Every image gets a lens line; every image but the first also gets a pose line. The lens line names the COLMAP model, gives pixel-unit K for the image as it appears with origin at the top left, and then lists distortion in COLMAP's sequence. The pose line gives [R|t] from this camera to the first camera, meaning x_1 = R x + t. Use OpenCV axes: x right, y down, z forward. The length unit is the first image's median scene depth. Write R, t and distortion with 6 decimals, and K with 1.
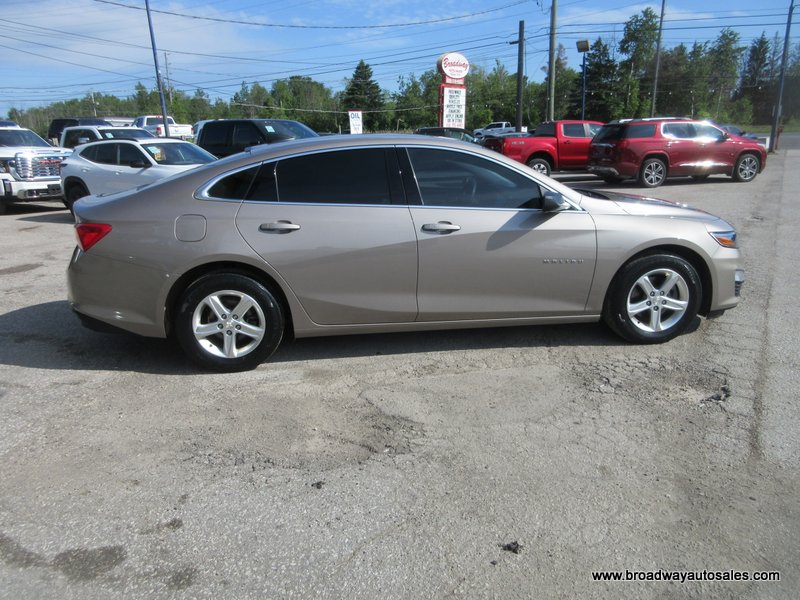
lens RADIAL K [[605.8, 0, 398.2], [0, 605.8, 303.3], [0, 0, 1]] dist [0.010990, 0.001432]
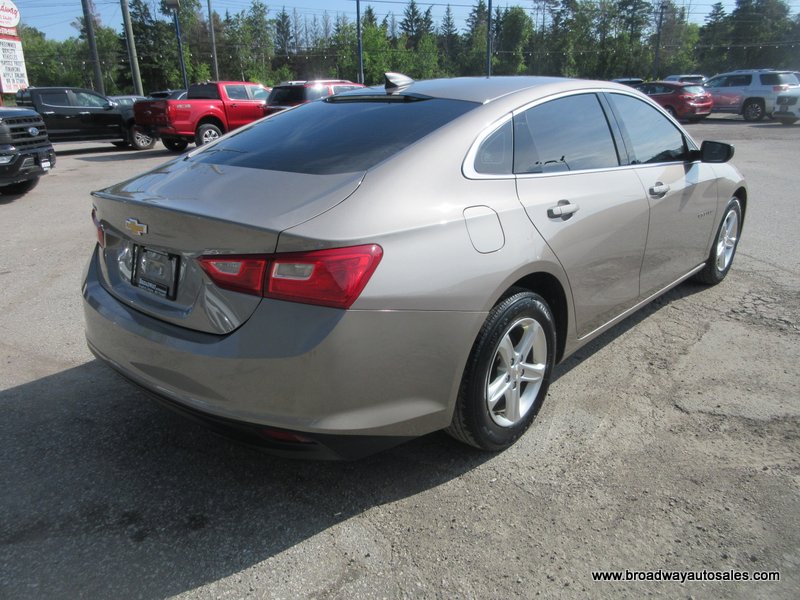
lens RADIAL K [[605.8, 0, 400.3], [0, 605.8, 299.0], [0, 0, 1]] dist [0.010990, 0.001432]
pose [[0.758623, -0.205074, 0.618414, -0.078967], [0.178187, 0.978289, 0.105827, -0.013597], [-0.626690, 0.029911, 0.778694, 0.061178]]
